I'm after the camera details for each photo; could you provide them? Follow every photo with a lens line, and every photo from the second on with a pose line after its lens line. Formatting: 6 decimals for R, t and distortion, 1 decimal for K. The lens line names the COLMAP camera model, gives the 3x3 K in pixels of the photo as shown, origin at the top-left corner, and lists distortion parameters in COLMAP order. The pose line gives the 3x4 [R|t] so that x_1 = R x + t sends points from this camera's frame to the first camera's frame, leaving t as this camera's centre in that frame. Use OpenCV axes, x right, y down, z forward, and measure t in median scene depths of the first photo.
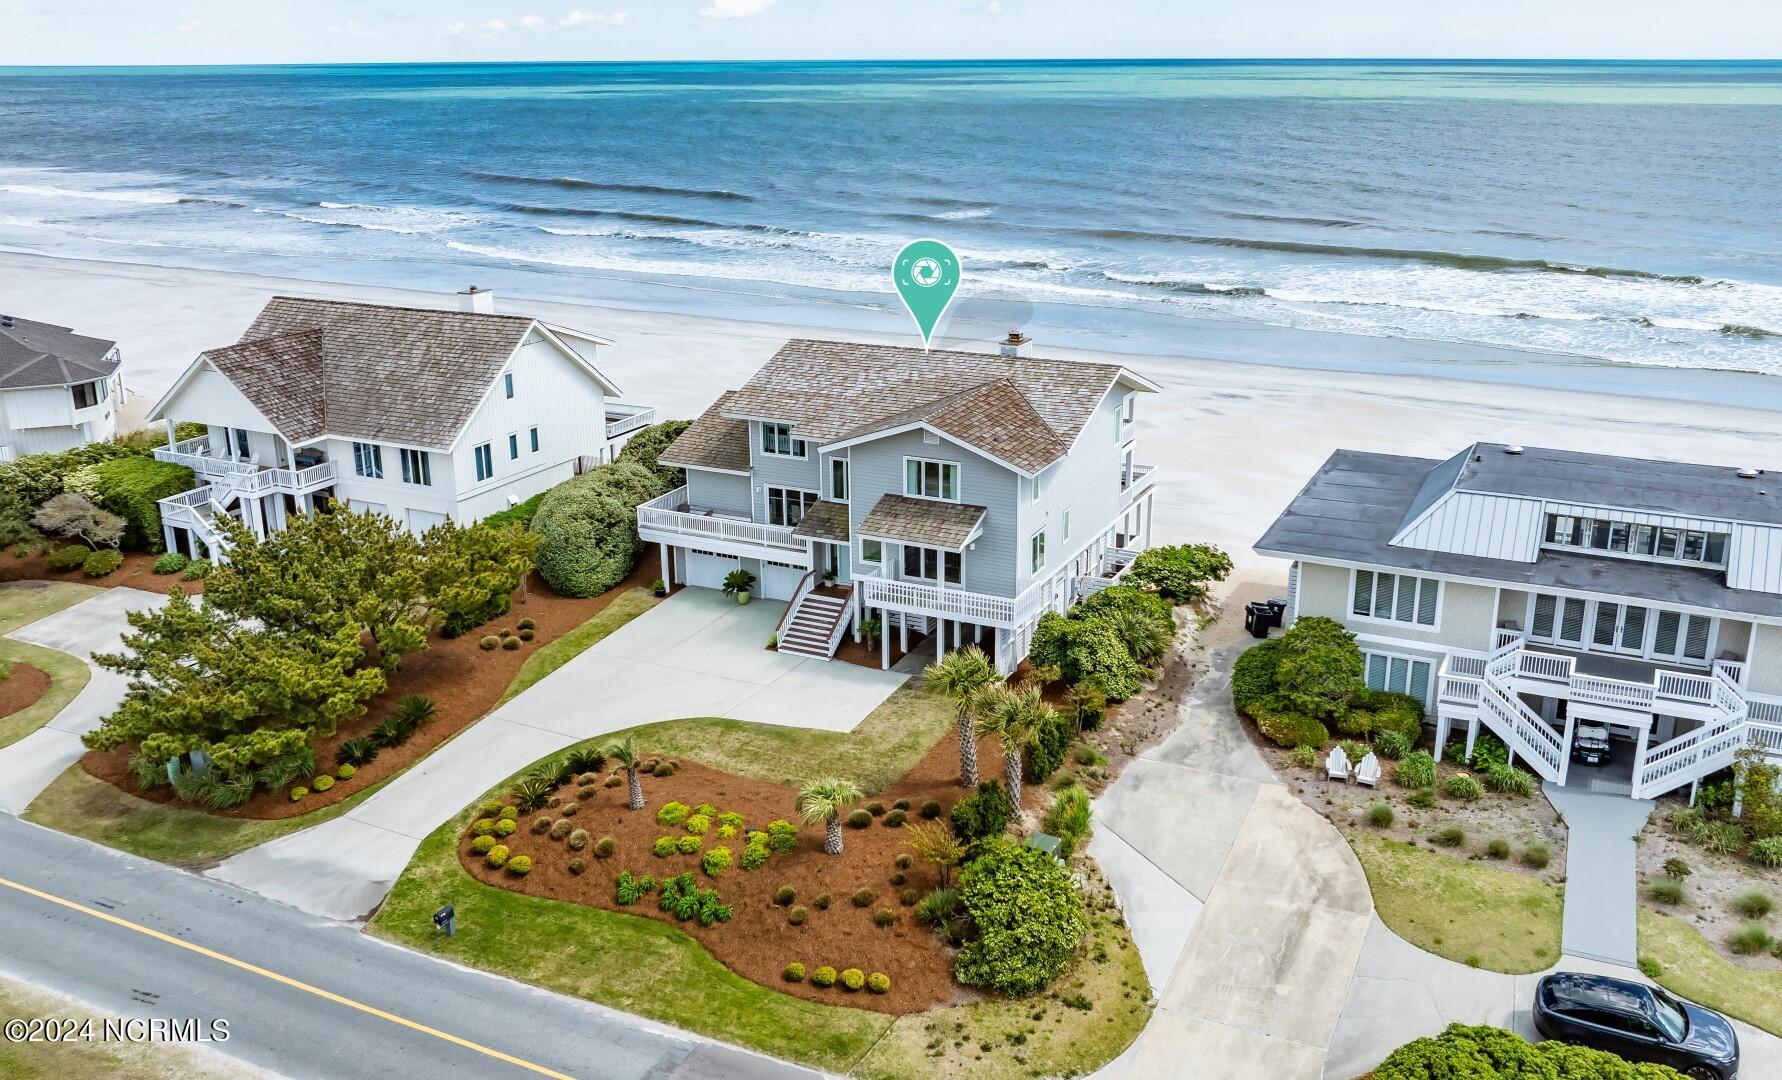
lens RADIAL K [[1445.2, 0, 945.2], [0, 1445.2, 542.9], [0, 0, 1]] dist [0.003101, 0.000439]
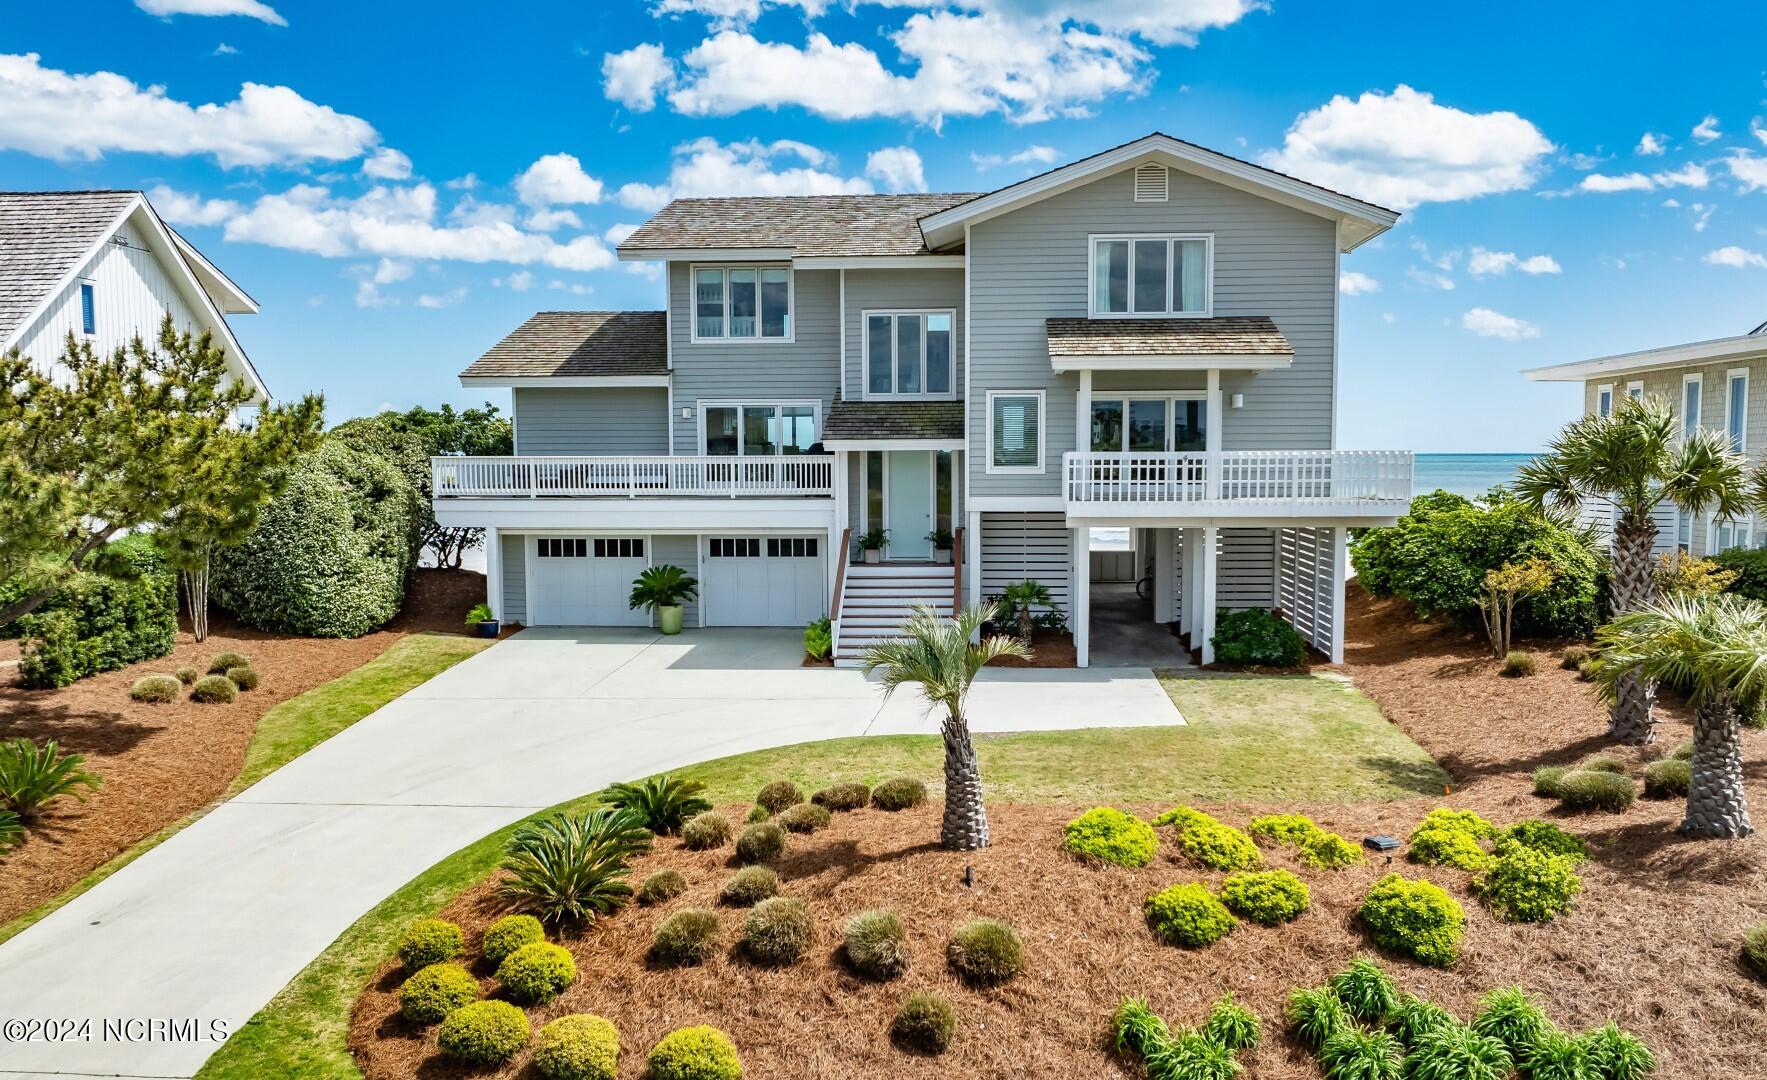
lens RADIAL K [[1467.1, 0, 891.9], [0, 1467.1, 593.7], [0, 0, 1]] dist [-0.012253, -0.003721]
pose [[0.936062, -0.038266, 0.349747, -0.285535], [0.113887, 0.973503, -0.198298, 0.160926], [-0.332891, 0.225451, 0.915617, 0.590858]]
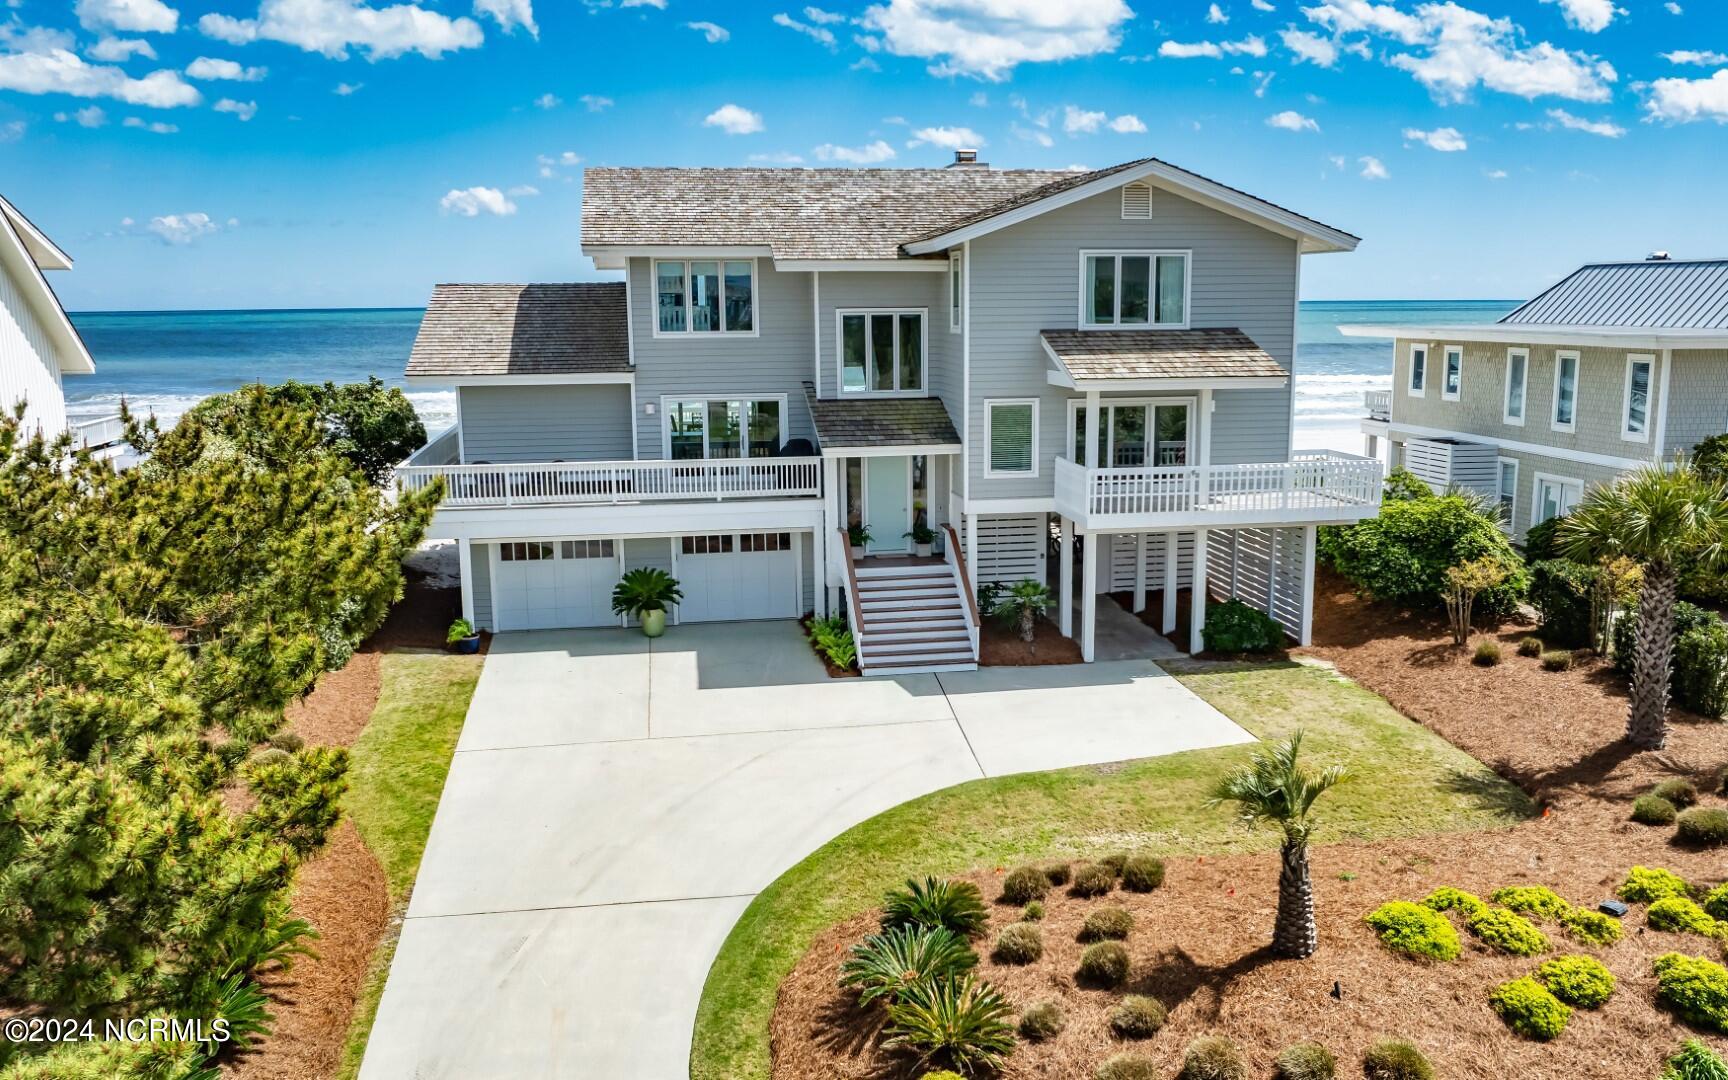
lens RADIAL K [[1436.7, 0, 895.6], [0, 1436.7, 577.2], [0, 0, 1]] dist [-0.013345, 0.001129]
pose [[0.820956, -0.114700, 0.559353, -0.403491], [0.185762, 0.979976, -0.071687, 0.085332], [-0.539930, 0.162759, 0.825824, 0.632172]]
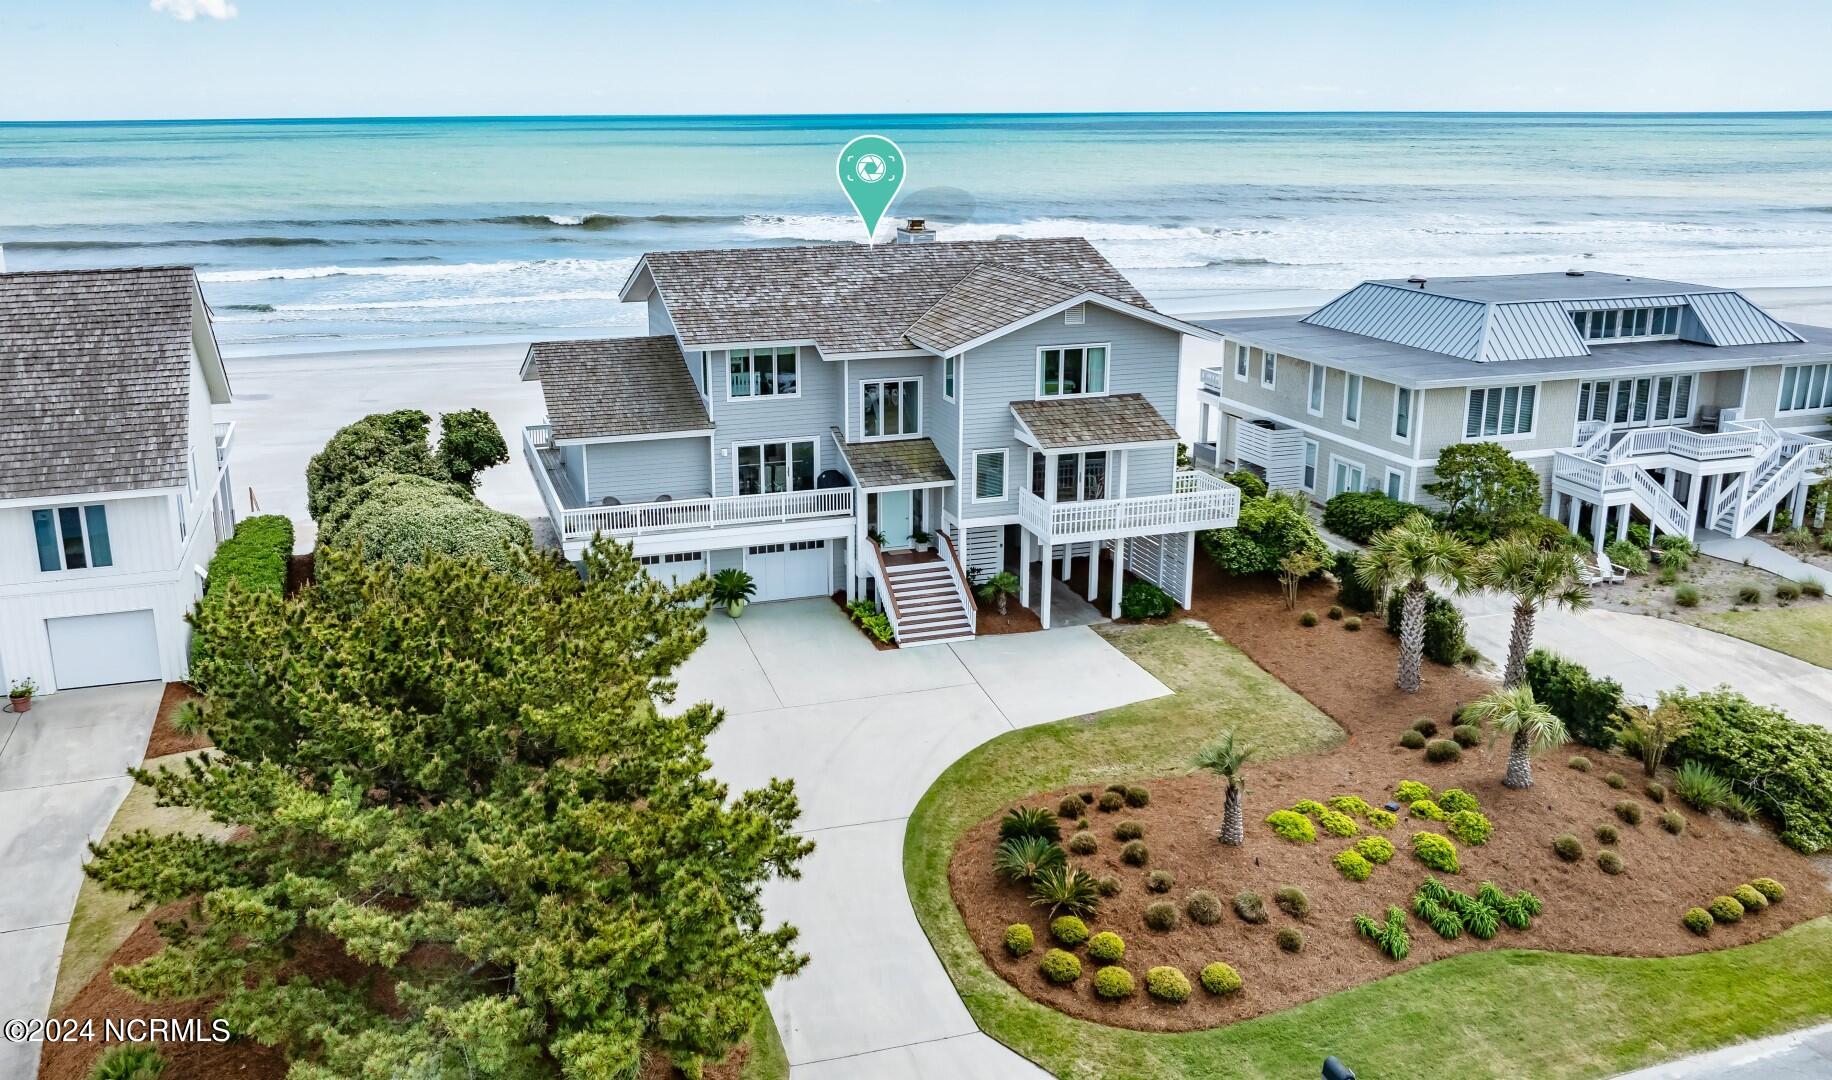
lens RADIAL K [[1454.5, 0, 848.9], [0, 1454.5, 494.6], [0, 0, 1]] dist [-0.001106, -0.000599]
pose [[0.746260, -0.174368, 0.642411, -0.630224], [0.214571, 0.976580, 0.015814, -0.017339], [-0.630123, 0.126041, 0.766197, 0.487933]]
